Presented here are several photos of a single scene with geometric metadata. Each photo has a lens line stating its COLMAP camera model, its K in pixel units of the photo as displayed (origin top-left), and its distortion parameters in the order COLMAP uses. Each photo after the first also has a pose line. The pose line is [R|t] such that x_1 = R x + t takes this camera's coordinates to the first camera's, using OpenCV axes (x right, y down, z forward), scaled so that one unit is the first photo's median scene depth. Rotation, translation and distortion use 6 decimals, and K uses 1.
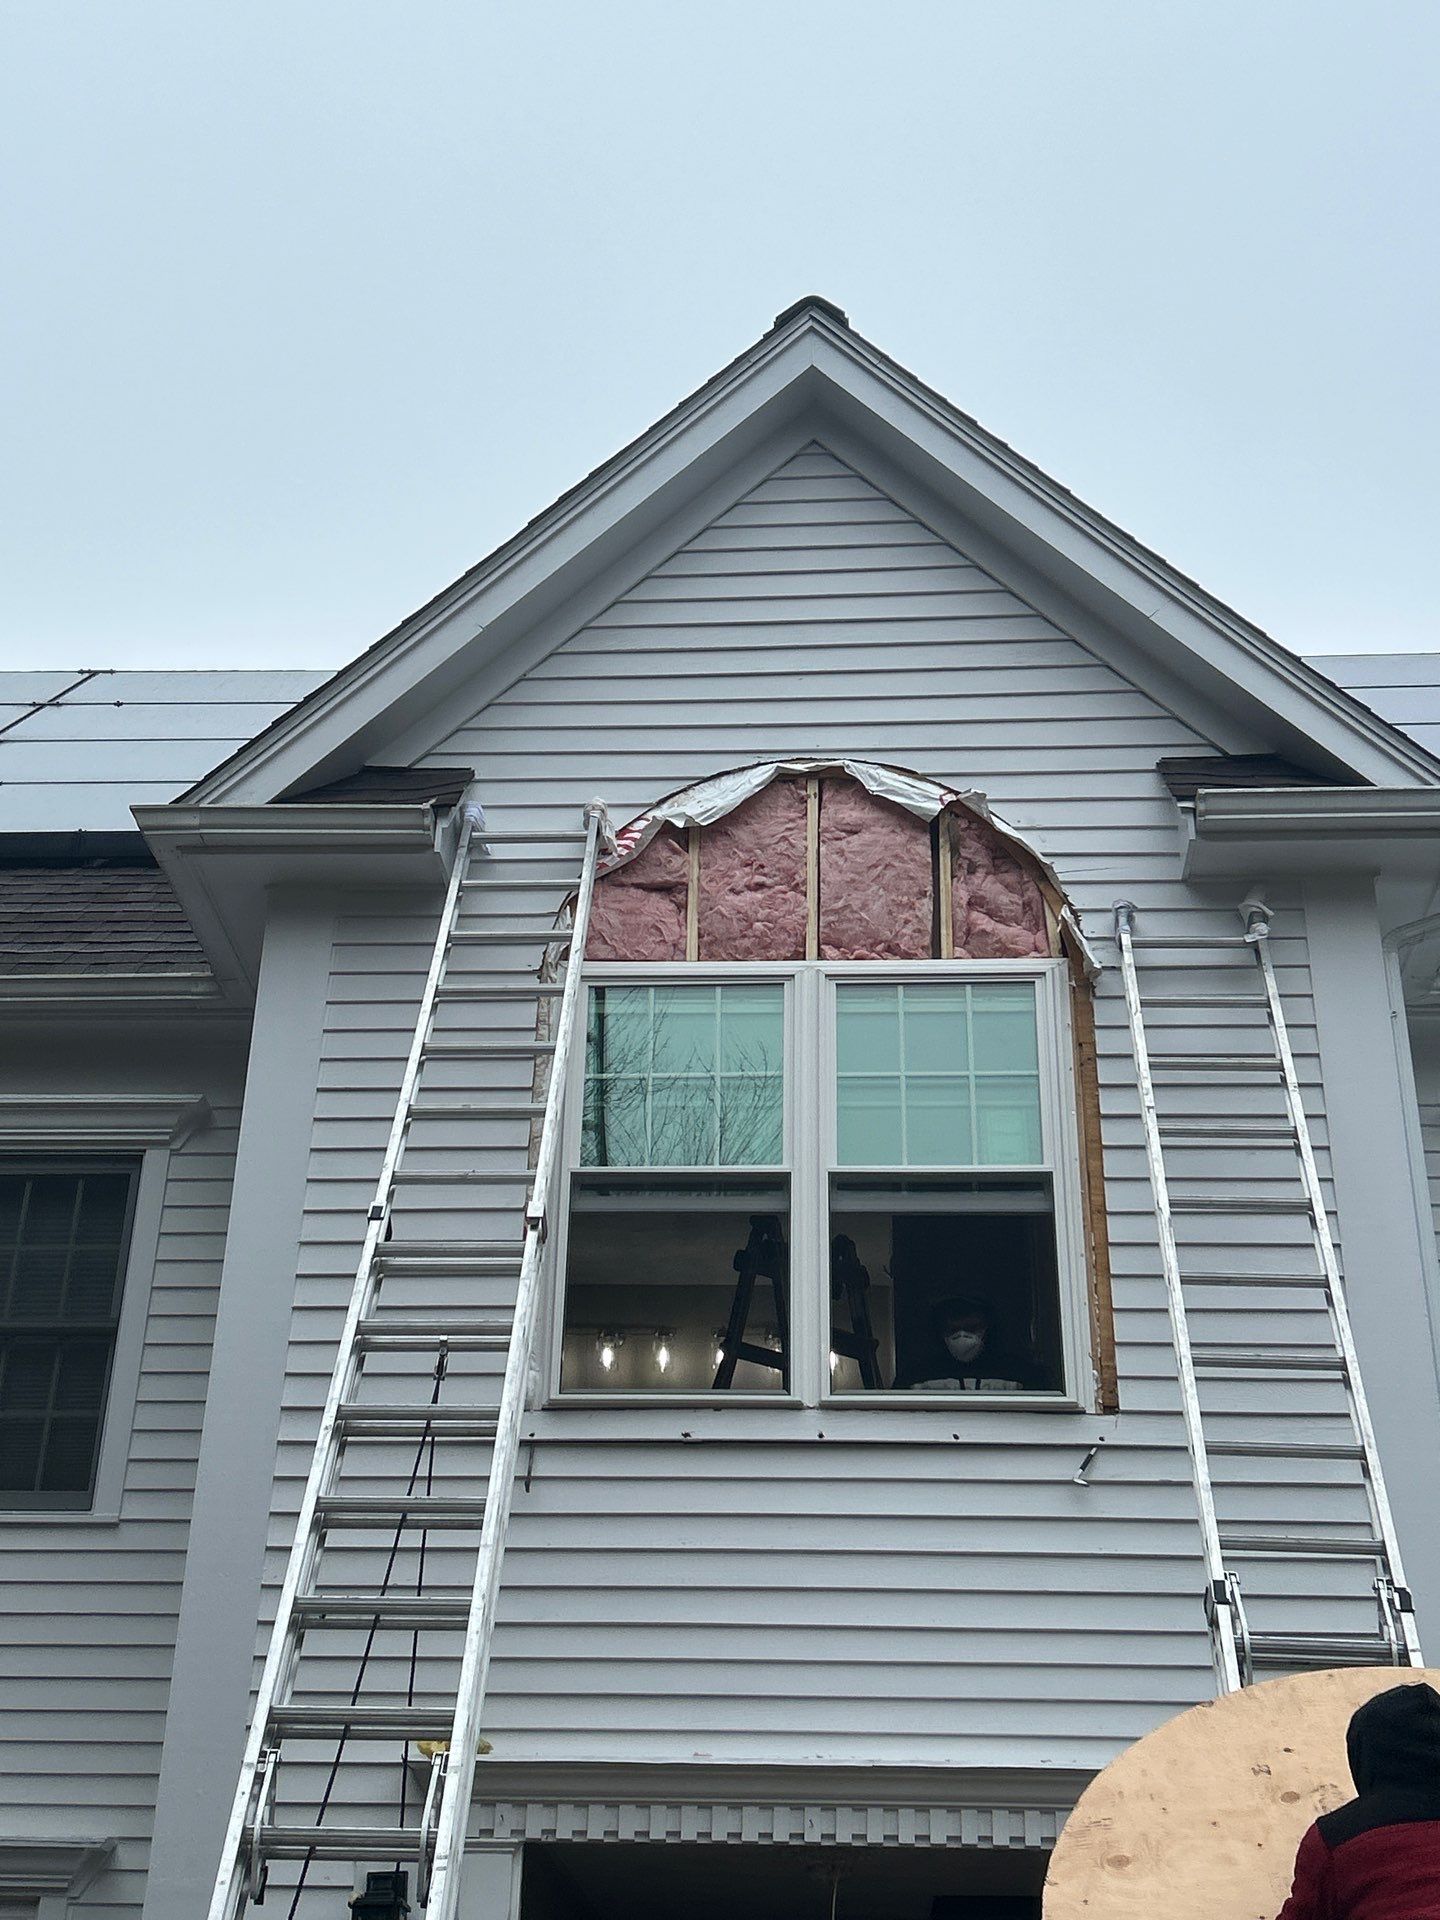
lens RADIAL K [[2452.7, 0, 703.8], [0, 2452.7, 966.8], [0, 0, 1]] dist [0.066391, 0.000000]
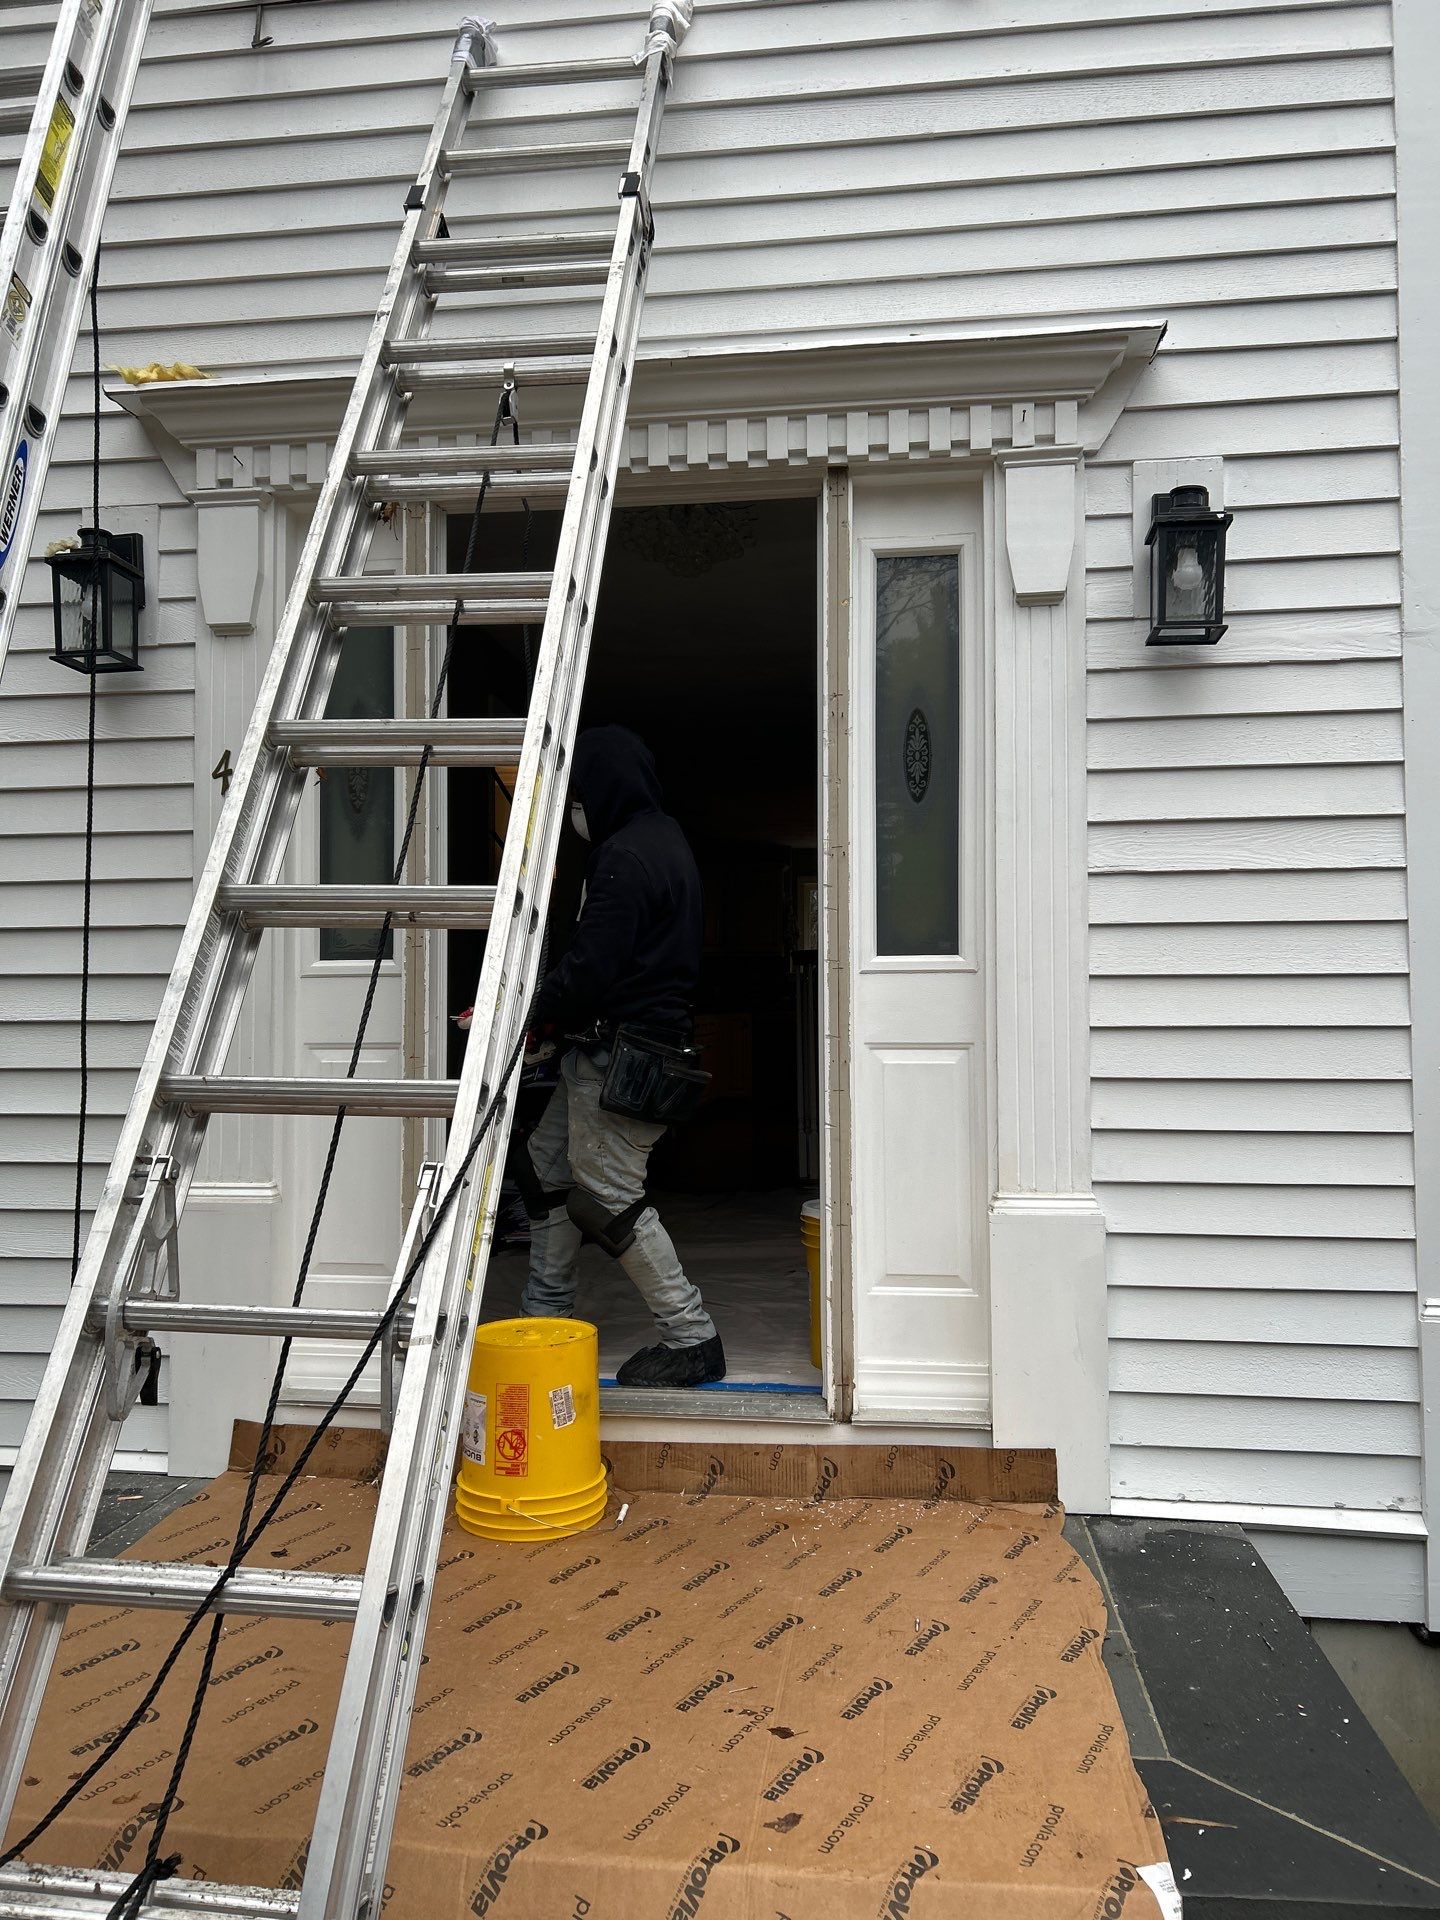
lens RADIAL K [[1434.2, 0, 727.8], [0, 1434.2, 965.0], [0, 0, 1]] dist [0.043748, -0.044246]
pose [[0.996986, -0.026705, -0.072846, 0.087592], [0.055977, 0.897710, 0.437017, 0.241283], [0.053724, -0.439777, 0.896498, 0.421803]]
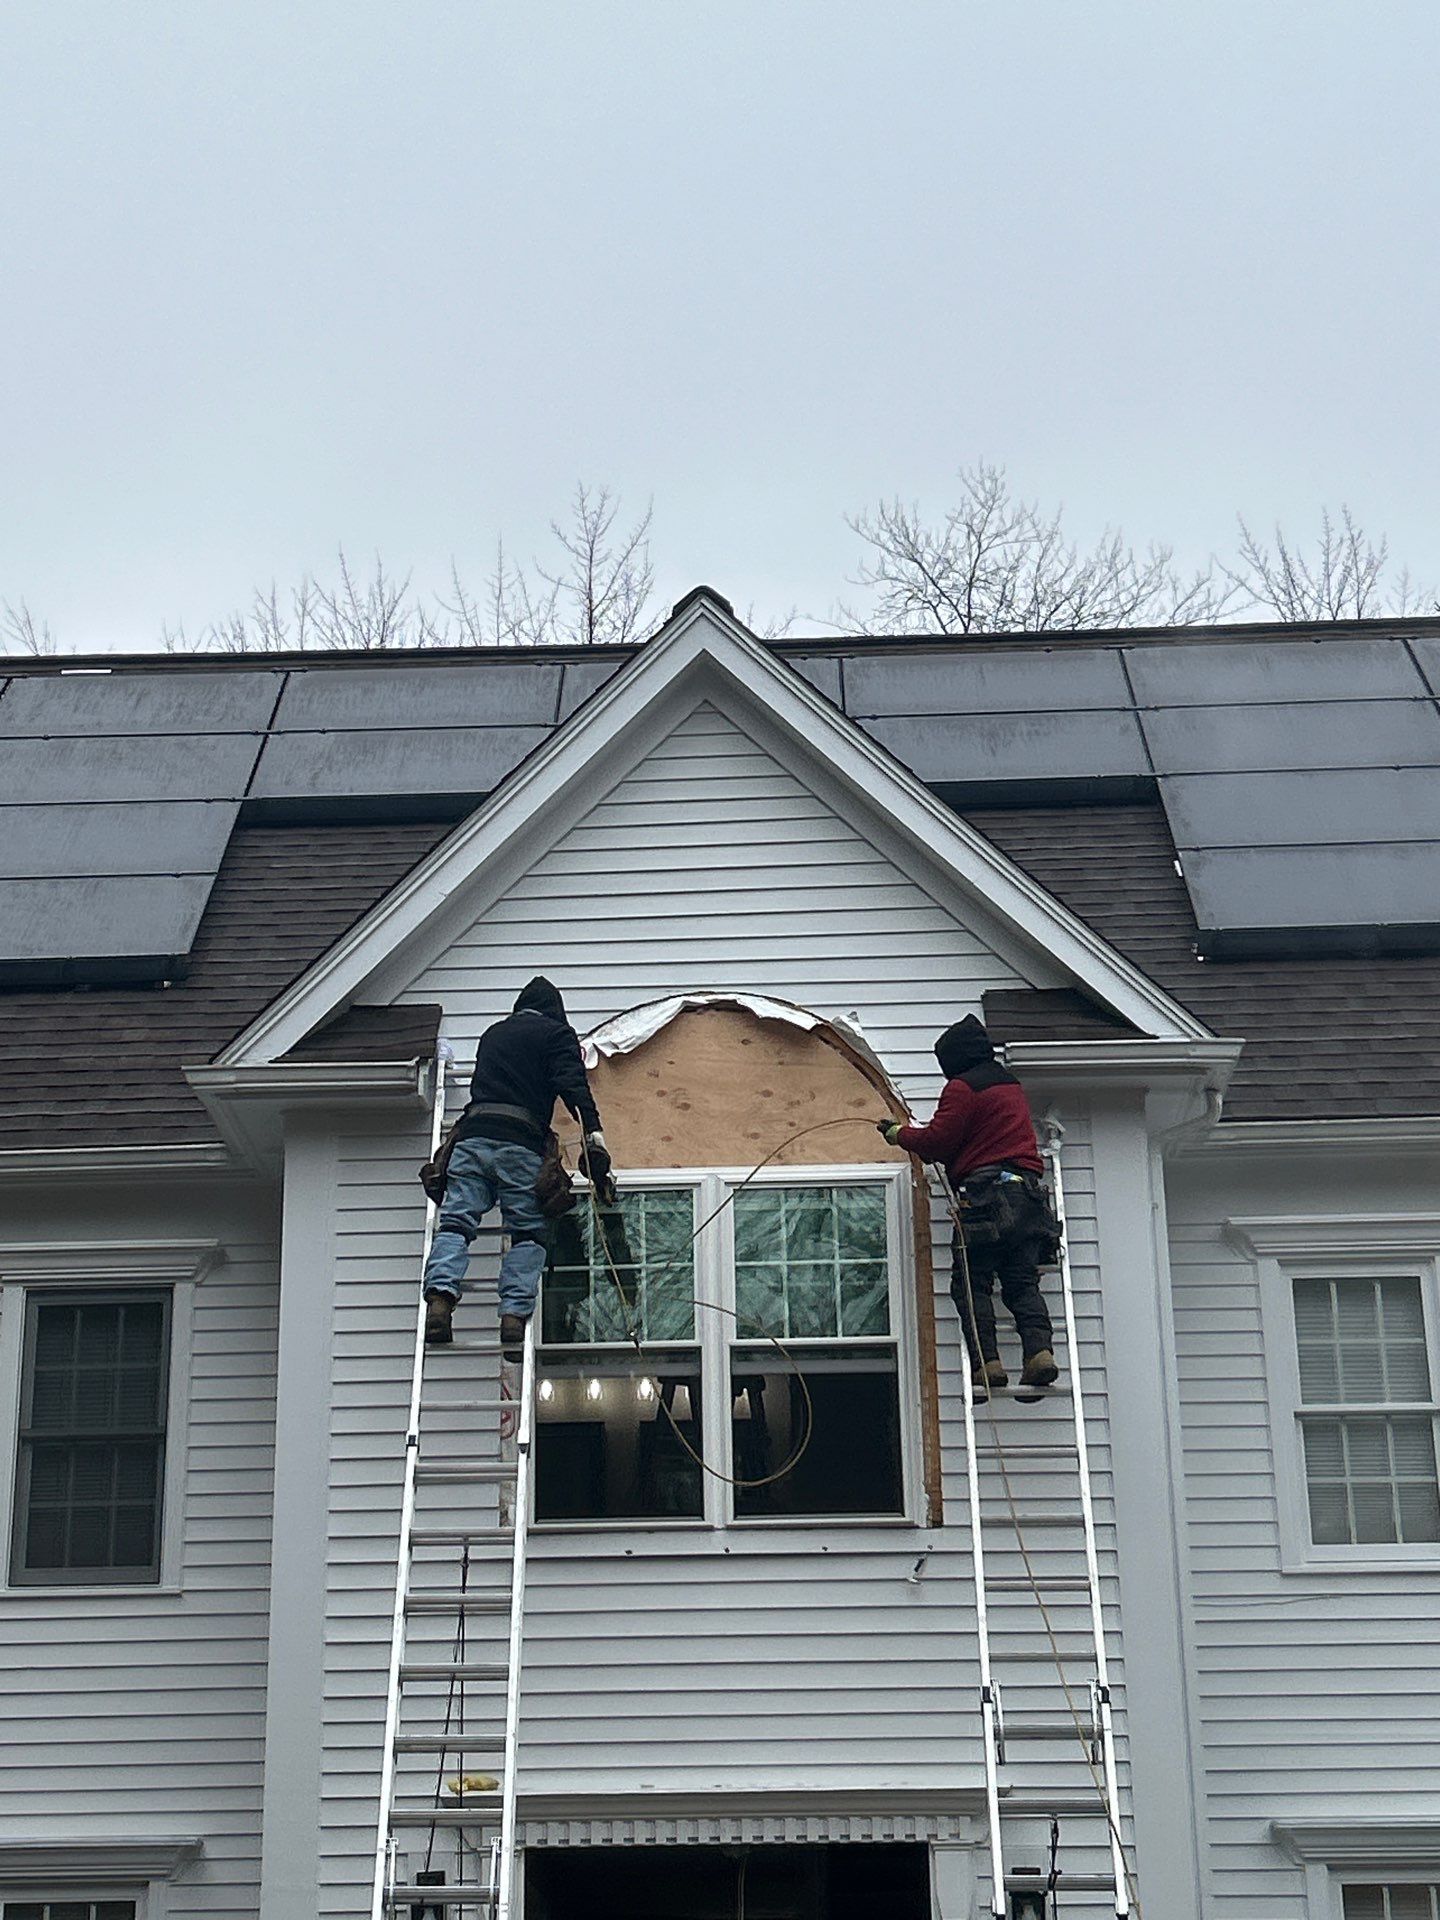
lens RADIAL K [[3349.6, 0, 677.2], [0, 3349.6, 909.3], [0, 0, 1]] dist [0.076645, 0.000000]
pose [[0.999280, -0.026836, 0.026825, -0.018331], [0.022887, 0.990167, 0.138008, -0.371914], [-0.030265, -0.137295, 0.990068, -0.707705]]
